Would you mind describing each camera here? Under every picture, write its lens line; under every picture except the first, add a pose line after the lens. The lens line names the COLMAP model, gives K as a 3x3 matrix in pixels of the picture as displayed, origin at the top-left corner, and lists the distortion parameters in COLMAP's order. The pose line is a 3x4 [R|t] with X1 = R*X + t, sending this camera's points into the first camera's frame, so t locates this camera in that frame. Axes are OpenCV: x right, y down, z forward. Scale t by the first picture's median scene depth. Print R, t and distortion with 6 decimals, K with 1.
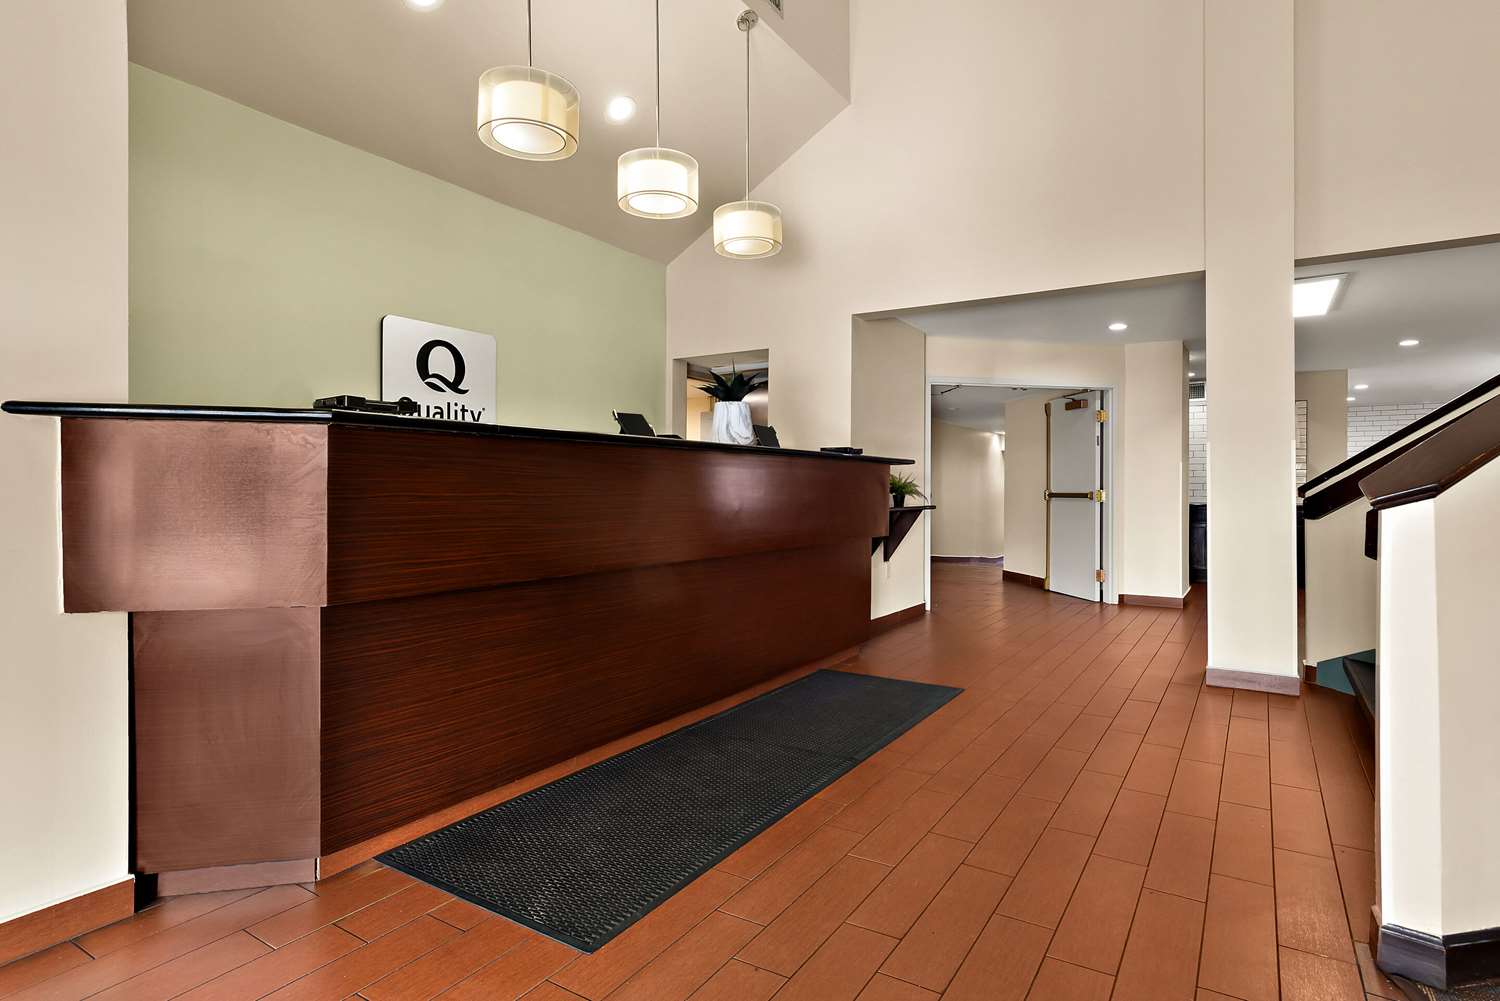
lens RADIAL K [[812.0, 0, 751.5], [0, 812.0, 496.1], [0, 0, 1]] dist [0.017262, -0.000161]
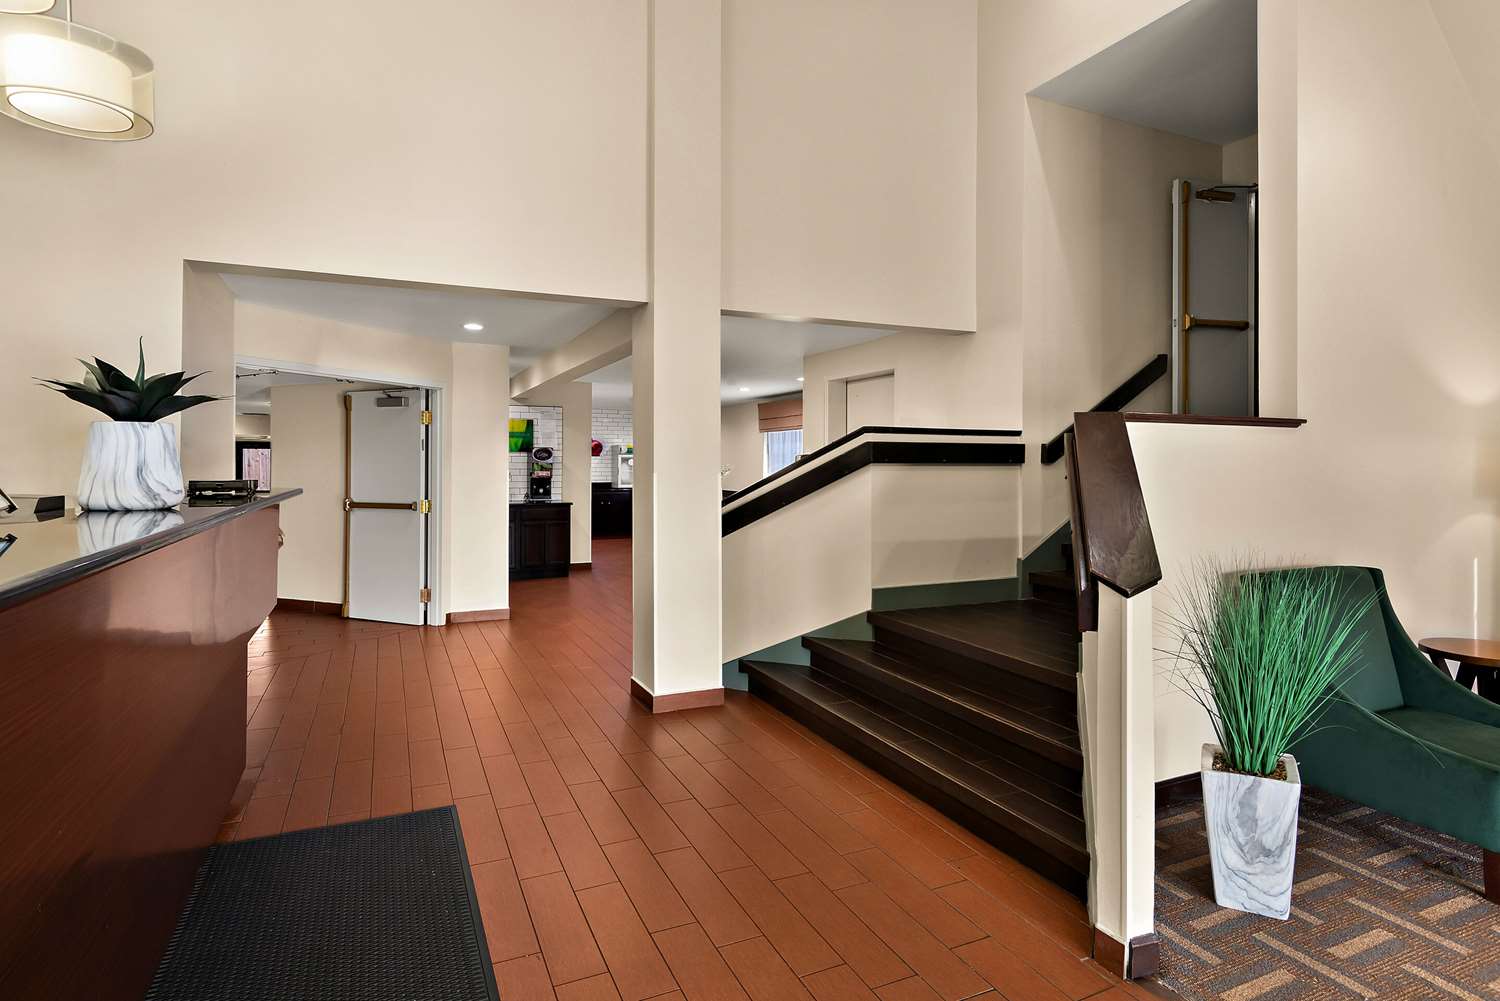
lens RADIAL K [[812.0, 0, 773.8], [0, 812.0, 468.3], [0, 0, 1]] dist [0.017262, -0.000161]
pose [[0.530302, -0.003348, 0.847802, -0.127942], [0.001633, 0.999994, 0.002927, -0.044597], [-0.847807, -0.000168, 0.530305, 0.200647]]
